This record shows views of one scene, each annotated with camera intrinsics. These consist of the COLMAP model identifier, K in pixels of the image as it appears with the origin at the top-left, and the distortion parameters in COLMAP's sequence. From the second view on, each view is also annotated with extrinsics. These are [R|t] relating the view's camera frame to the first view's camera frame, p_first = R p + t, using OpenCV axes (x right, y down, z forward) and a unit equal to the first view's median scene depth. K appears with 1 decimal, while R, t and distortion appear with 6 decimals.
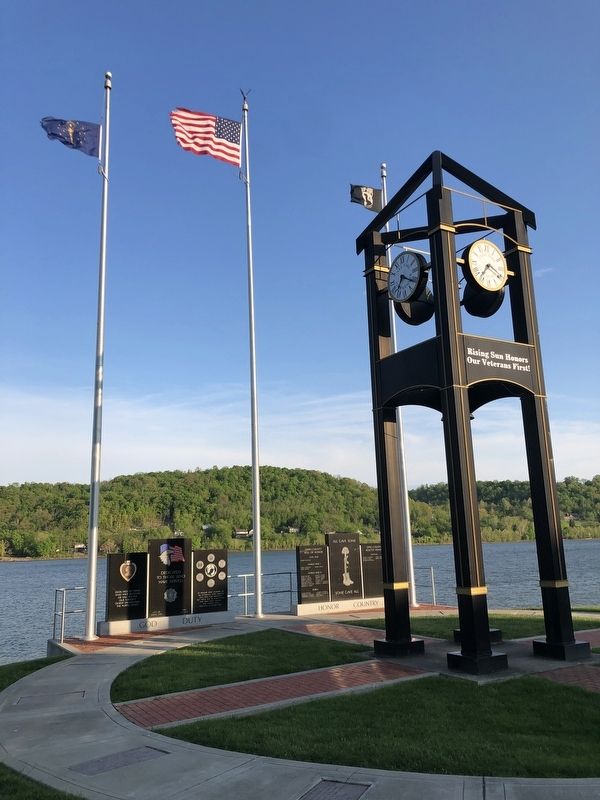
lens RADIAL K [[656.5, 0, 299.6], [0, 656.5, 392.4], [0, 0, 1]] dist [0.030502, -0.015572]
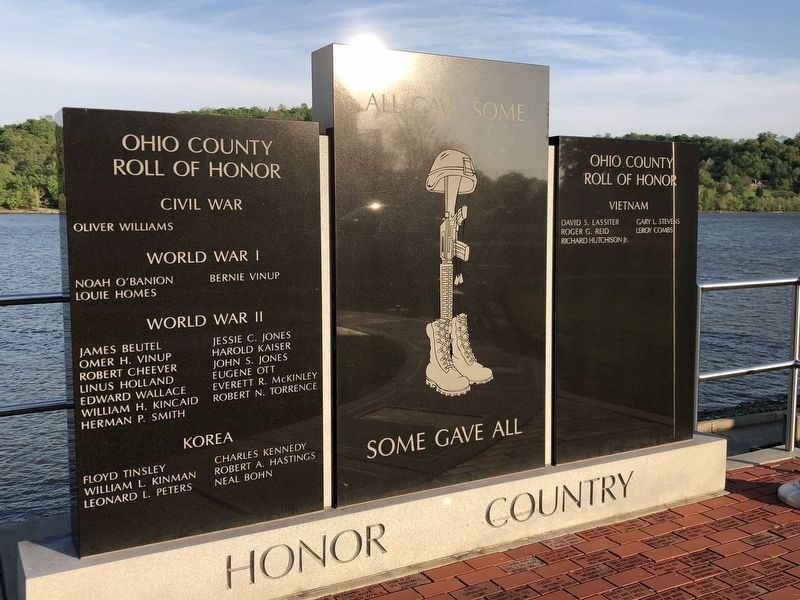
lens RADIAL K [[831.4, 0, 406.0], [0, 831.4, 294.0], [0, 0, 1]] dist [0.035623, 0.000000]
pose [[0.999342, 0.036190, -0.002389, 0.061129], [-0.033455, 0.945252, 0.324622, 0.207934], [0.014006, -0.324329, 0.945841, 0.820865]]
